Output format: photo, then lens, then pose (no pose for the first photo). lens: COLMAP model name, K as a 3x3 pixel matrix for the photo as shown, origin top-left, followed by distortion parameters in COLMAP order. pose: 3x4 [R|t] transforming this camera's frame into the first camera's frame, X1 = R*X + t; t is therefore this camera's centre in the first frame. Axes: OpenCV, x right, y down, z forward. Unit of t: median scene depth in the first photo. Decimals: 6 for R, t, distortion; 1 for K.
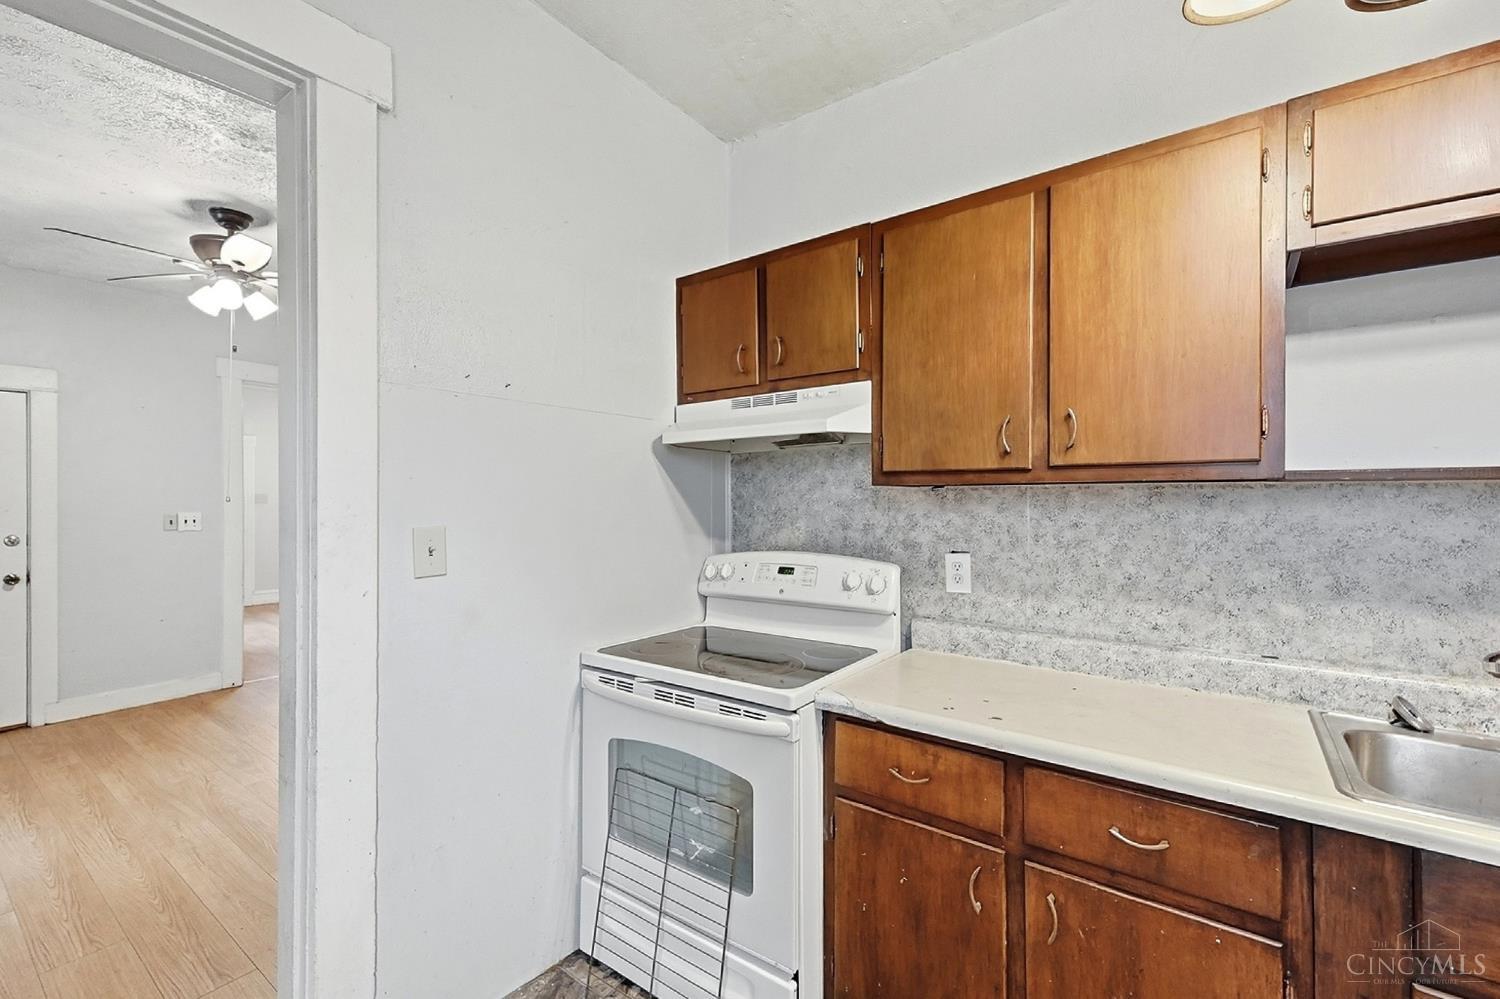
lens RADIAL K [[643.4, 0, 750.0], [0, 643.4, 499.5], [0, 0, 1]] dist [0.015766, -0.000287]
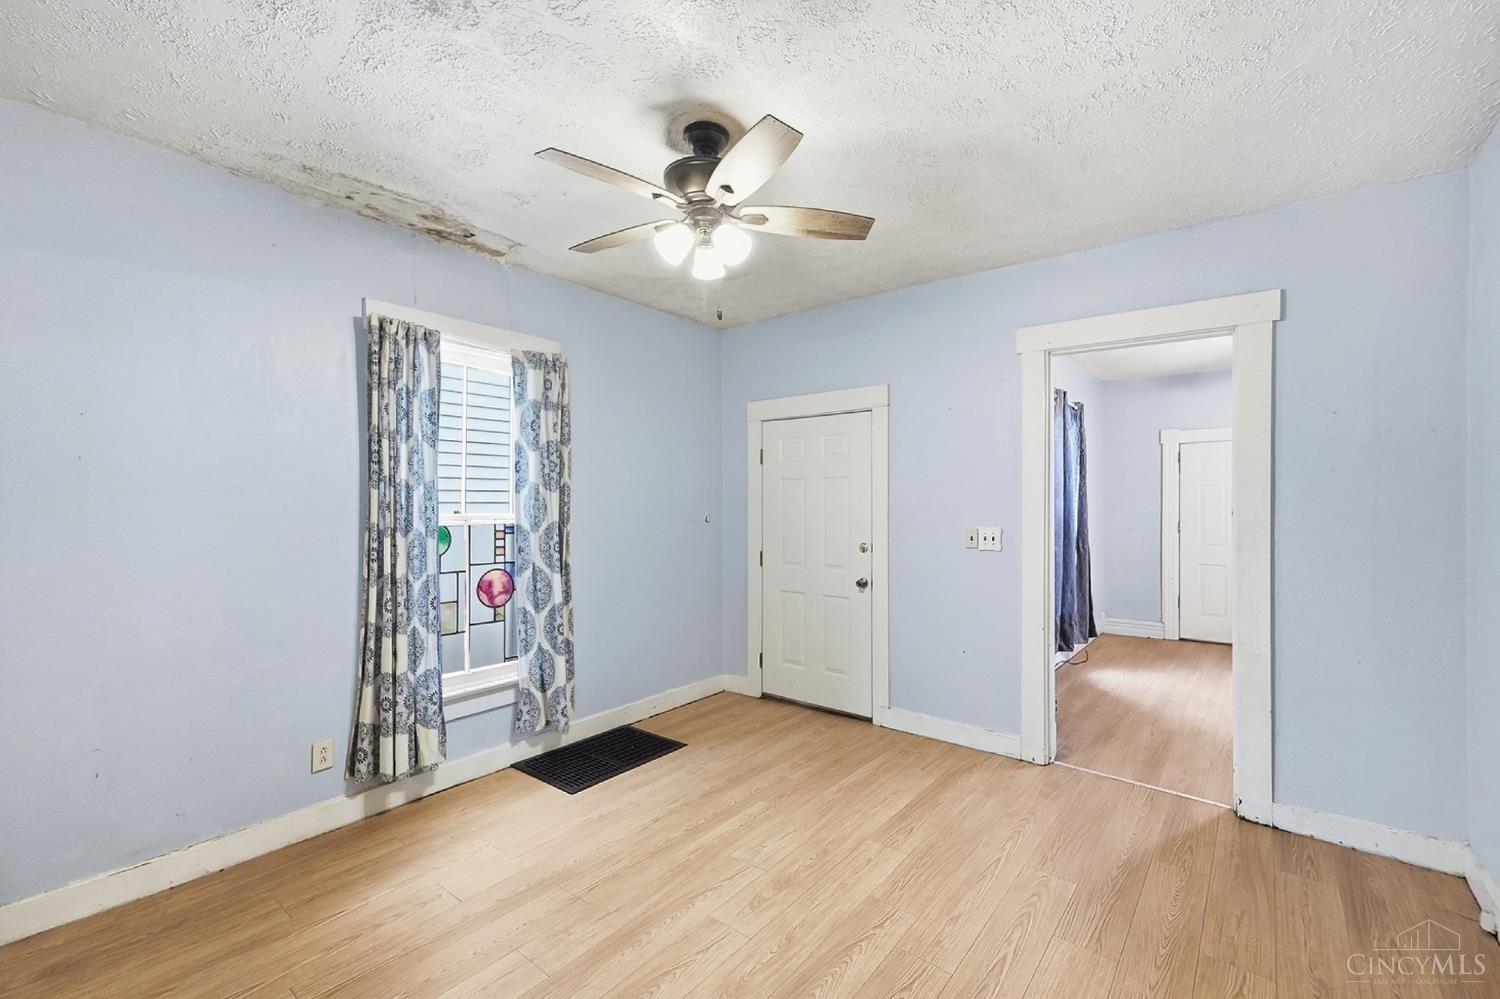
lens RADIAL K [[634.5, 0, 750.9], [0, 634.5, 503.9], [0, 0, 1]] dist [0.023180, -0.008802]
pose [[-0.043959, 0.008161, -0.999000, -0.060980], [-0.002543, 0.999962, 0.008281, -0.020525], [0.999030, 0.002904, -0.043937, 0.936537]]
